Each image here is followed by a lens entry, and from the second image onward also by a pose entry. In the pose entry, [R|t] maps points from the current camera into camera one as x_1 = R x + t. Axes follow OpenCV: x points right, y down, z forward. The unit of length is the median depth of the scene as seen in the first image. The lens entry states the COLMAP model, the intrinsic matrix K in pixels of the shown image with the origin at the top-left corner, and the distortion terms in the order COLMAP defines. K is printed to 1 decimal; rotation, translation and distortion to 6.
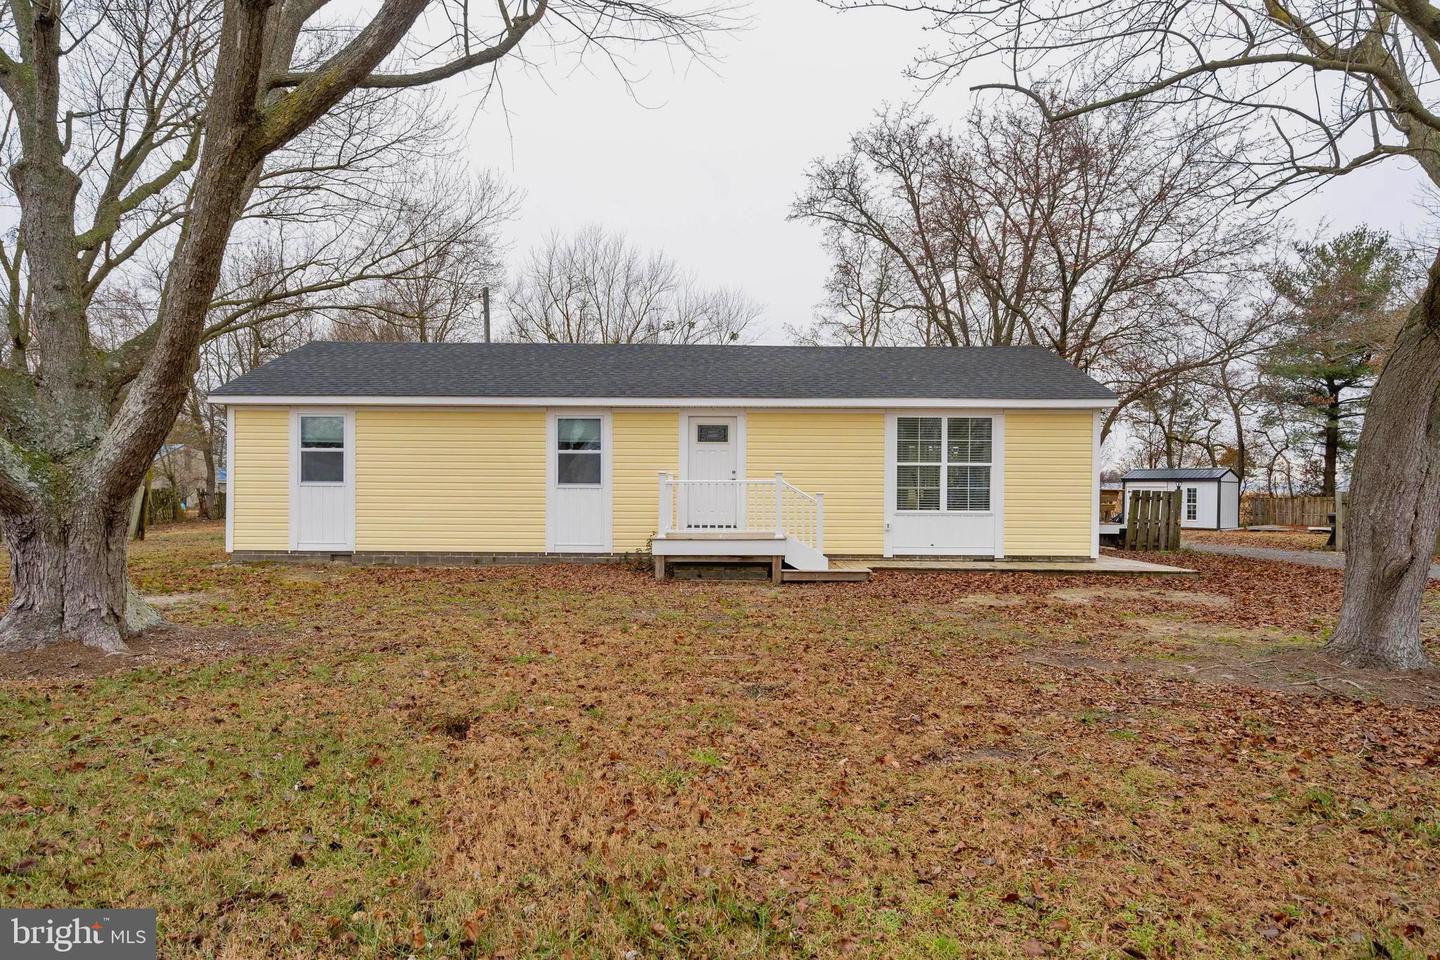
lens RADIAL K [[815.3, 0, 724.8], [0, 815.3, 485.3], [0, 0, 1]] dist [0.003281, 0.000017]
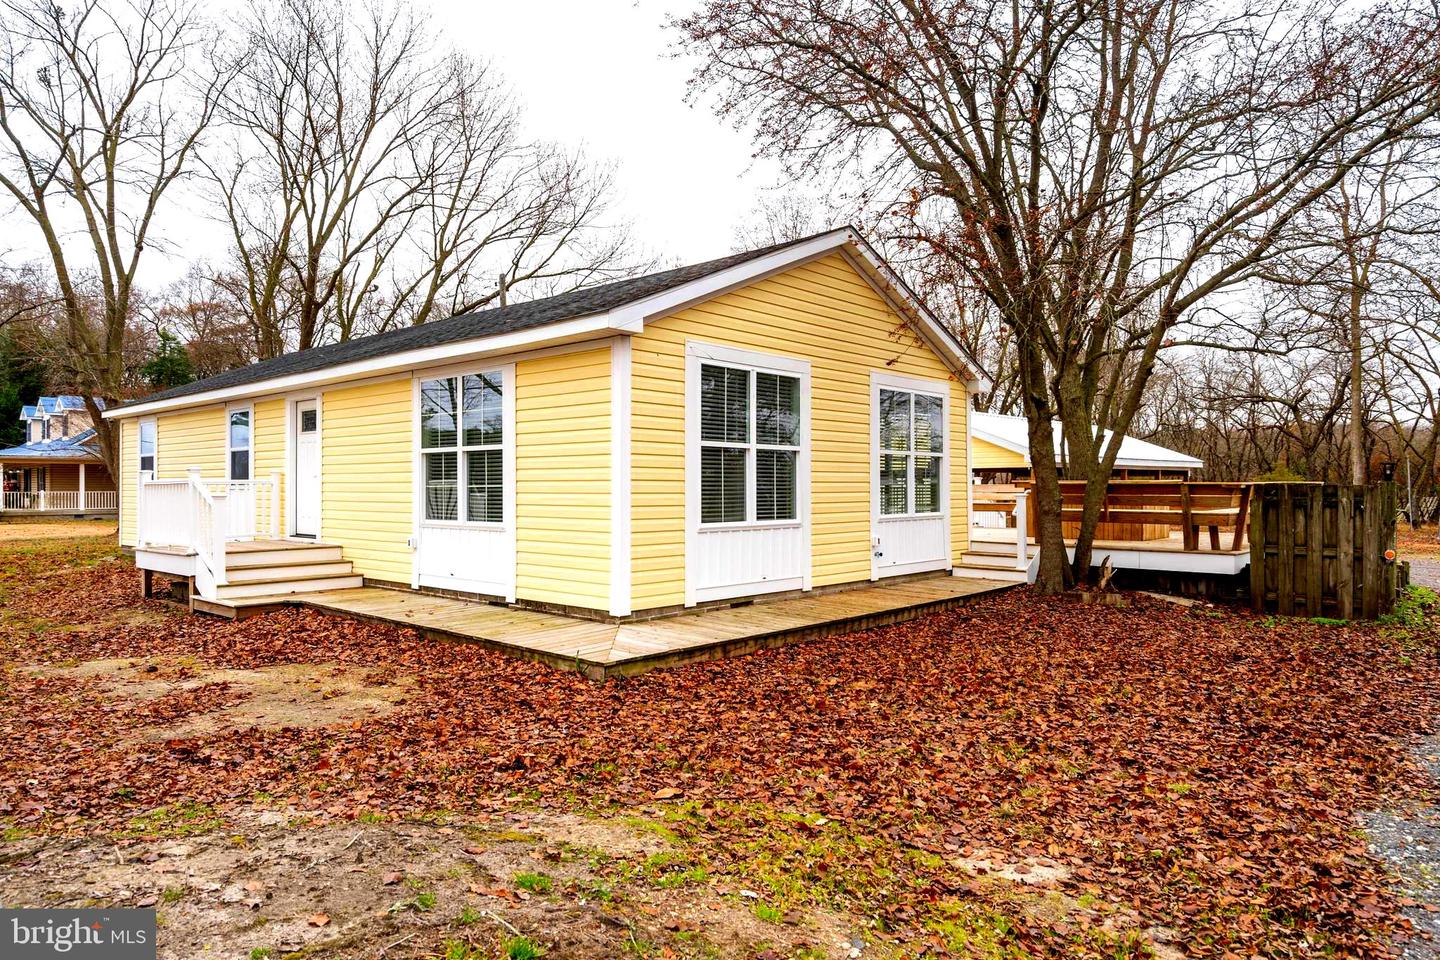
lens RADIAL K [[866.2, 0, 719.8], [0, 866.2, 479.3], [0, 0, 1]] dist [0.005418, 0.000165]
pose [[0.770519, -0.010918, -0.637324, 0.840083], [0.011739, 0.999927, -0.002937, 0.002107], [0.637309, -0.005218, 0.770591, 0.597390]]
